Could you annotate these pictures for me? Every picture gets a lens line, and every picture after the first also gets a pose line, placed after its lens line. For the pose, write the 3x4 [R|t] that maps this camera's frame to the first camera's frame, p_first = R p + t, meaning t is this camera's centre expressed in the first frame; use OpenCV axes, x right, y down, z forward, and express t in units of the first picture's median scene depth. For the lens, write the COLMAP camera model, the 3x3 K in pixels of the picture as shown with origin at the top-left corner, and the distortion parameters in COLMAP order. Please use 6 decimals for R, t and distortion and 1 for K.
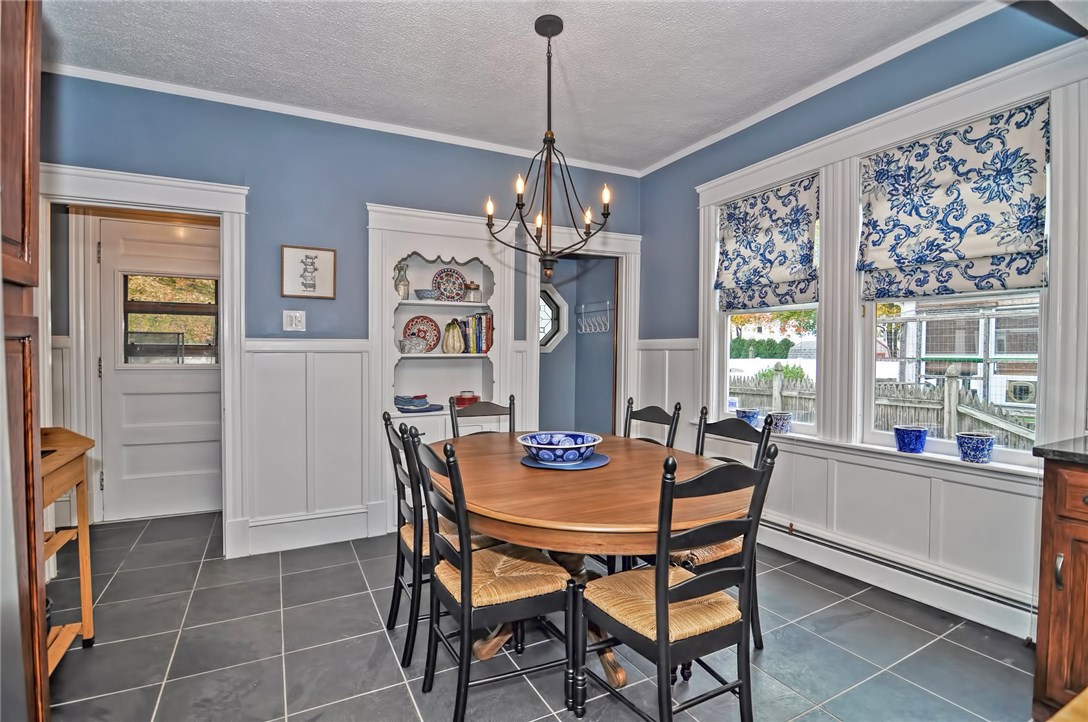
lens RADIAL K [[522.7, 0, 548.5], [0, 522.7, 360.0], [0, 0, 1]] dist [-0.002133, -0.013235]
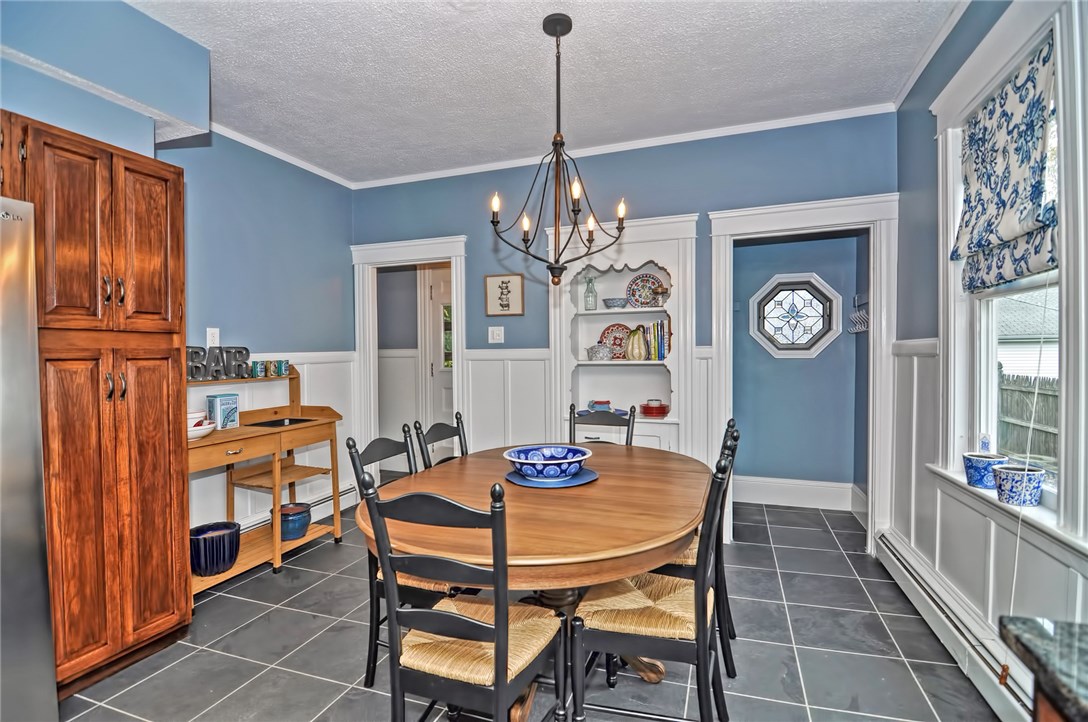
lens RADIAL K [[522.7, 0, 543.7], [0, 522.7, 358.5], [0, 0, 1]] dist [-0.002133, -0.013235]
pose [[0.672398, -0.000004, -0.740190, 0.491786], [-0.003824, 0.999987, -0.003479, -0.013885], [0.740180, 0.005170, 0.672389, 0.236077]]
